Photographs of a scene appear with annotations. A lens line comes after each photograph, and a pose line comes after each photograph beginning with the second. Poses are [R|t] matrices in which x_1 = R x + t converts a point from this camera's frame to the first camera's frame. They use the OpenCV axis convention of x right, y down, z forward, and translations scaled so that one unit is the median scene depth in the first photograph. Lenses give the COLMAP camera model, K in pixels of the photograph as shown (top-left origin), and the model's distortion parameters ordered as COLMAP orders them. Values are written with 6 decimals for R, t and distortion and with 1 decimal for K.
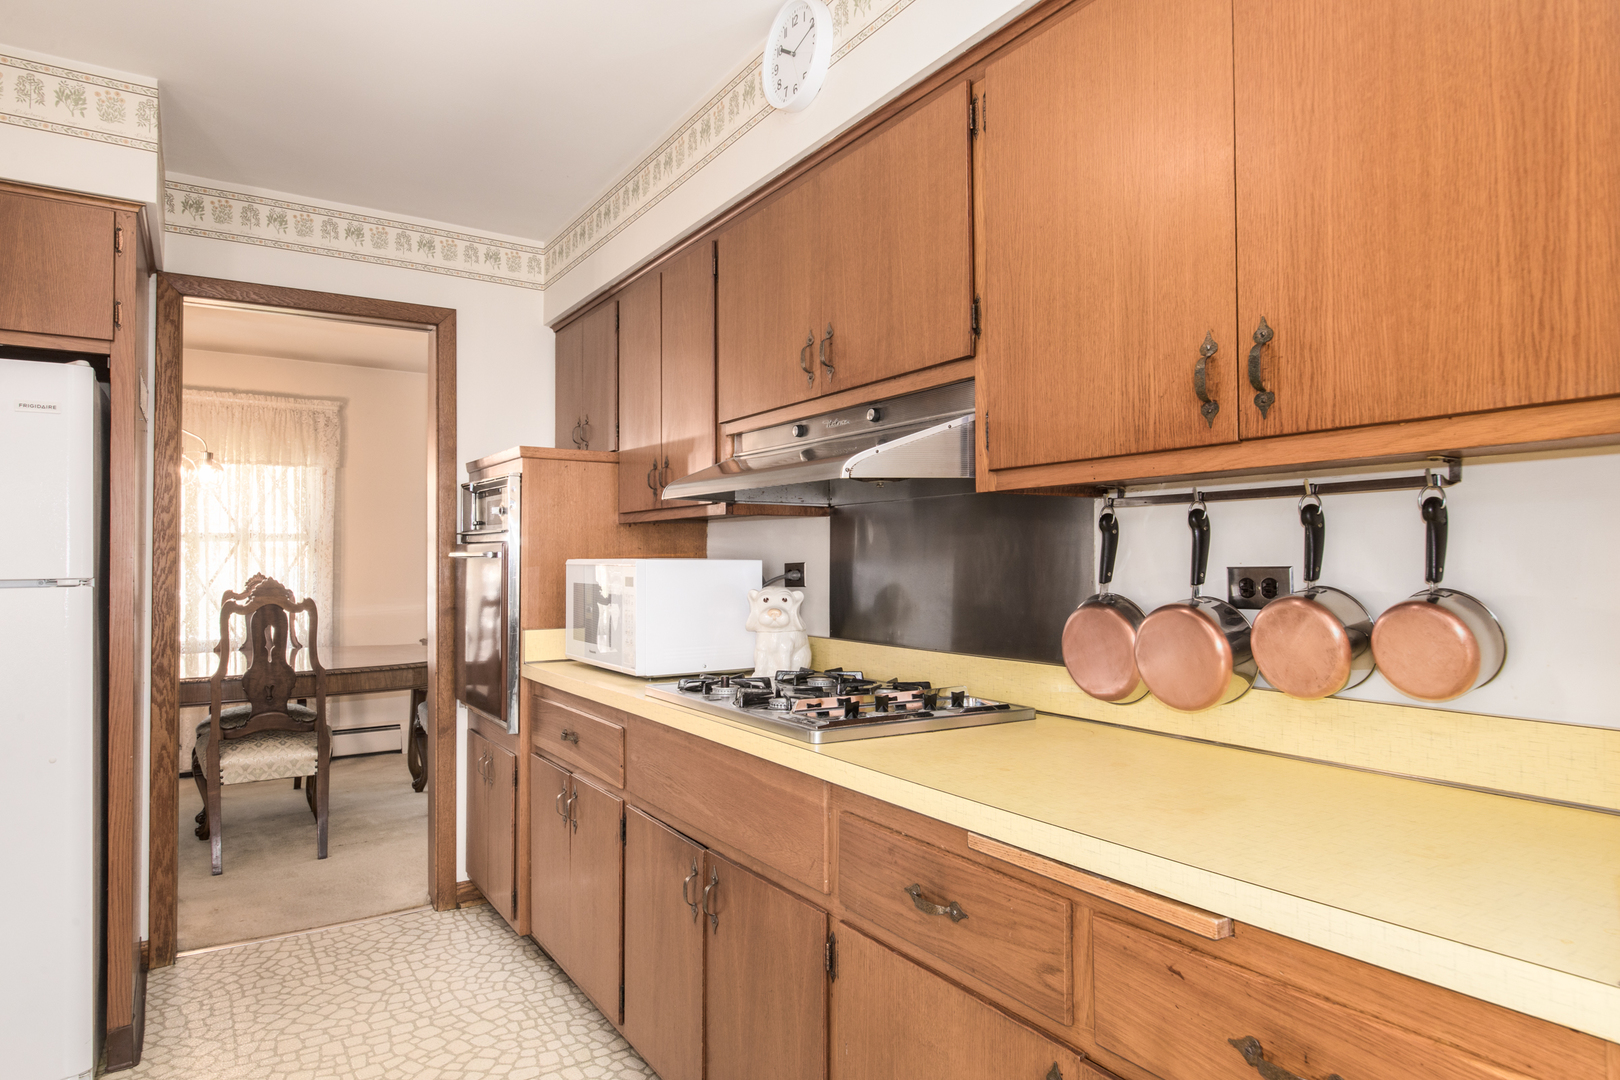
lens RADIAL K [[946.2, 0, 810.0], [0, 946.2, 540.0], [0, 0, 1]] dist [0.000297, 0.000165]
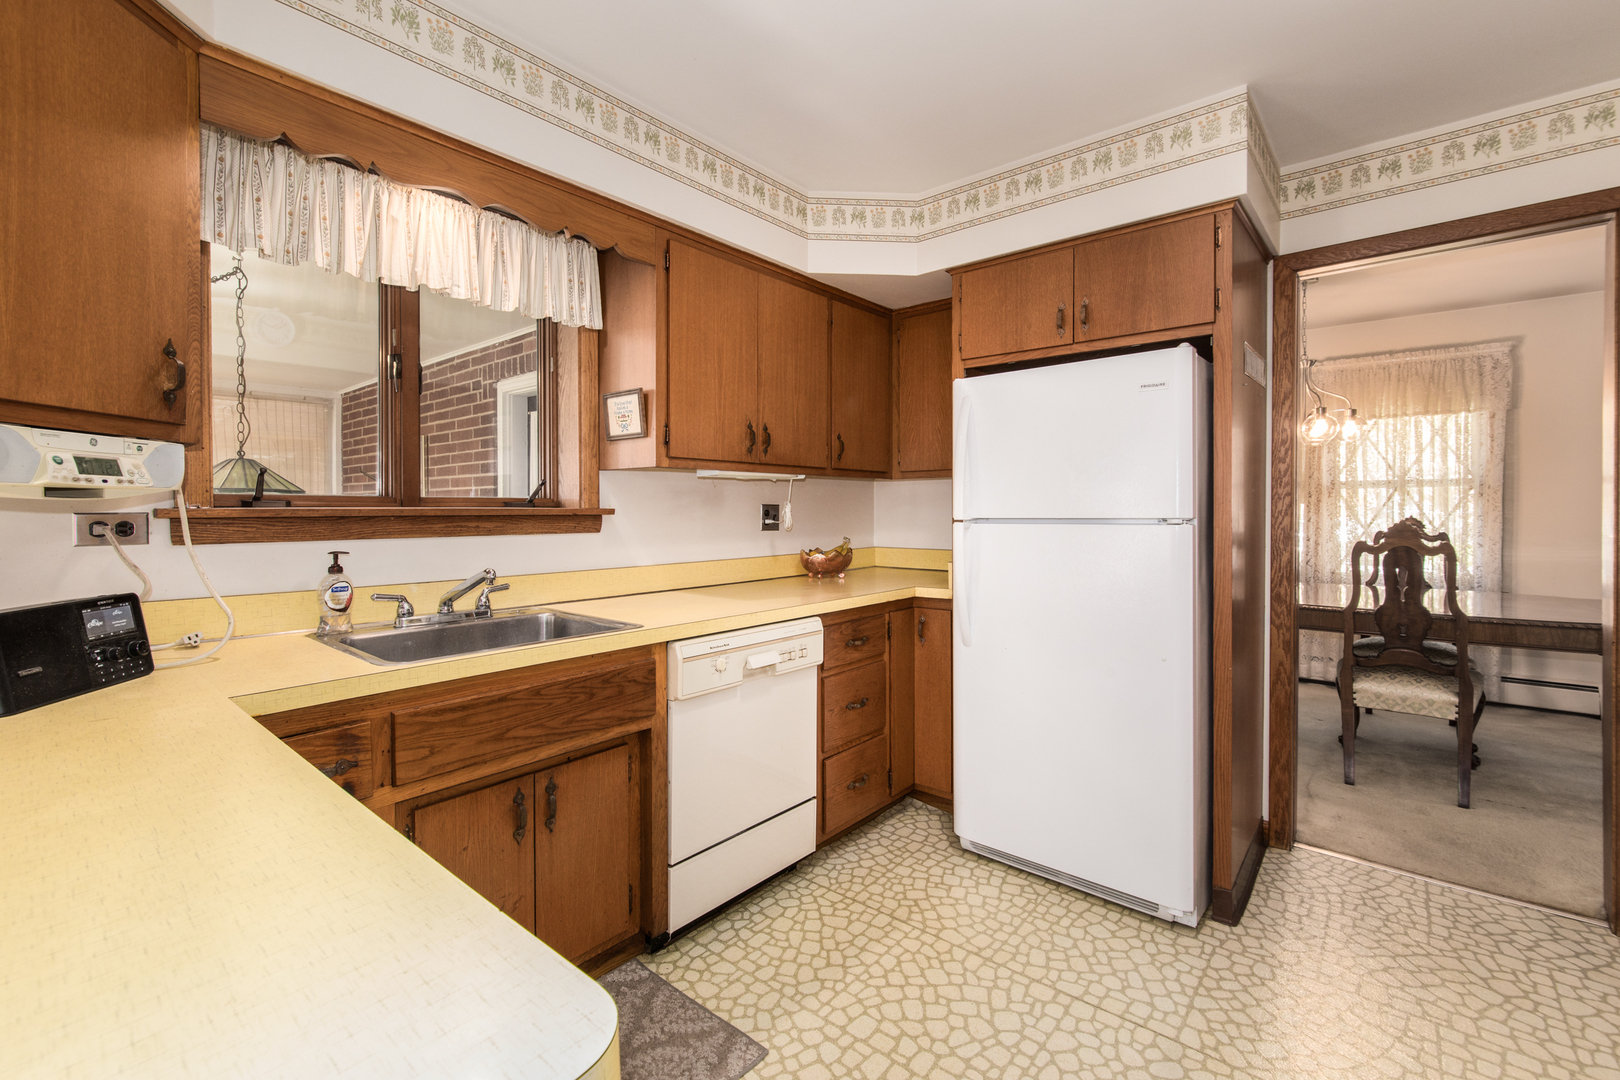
lens RADIAL K [[706.0, 0, 810.0], [0, 706.0, 514.0], [0, 0, 1]] dist [-0.015218, 0.007493]
pose [[0.281248, 0.011020, -0.959572, -0.014146], [0.021482, 0.999611, 0.017776, 0.005668], [0.959395, -0.025613, 0.280902, 0.189329]]
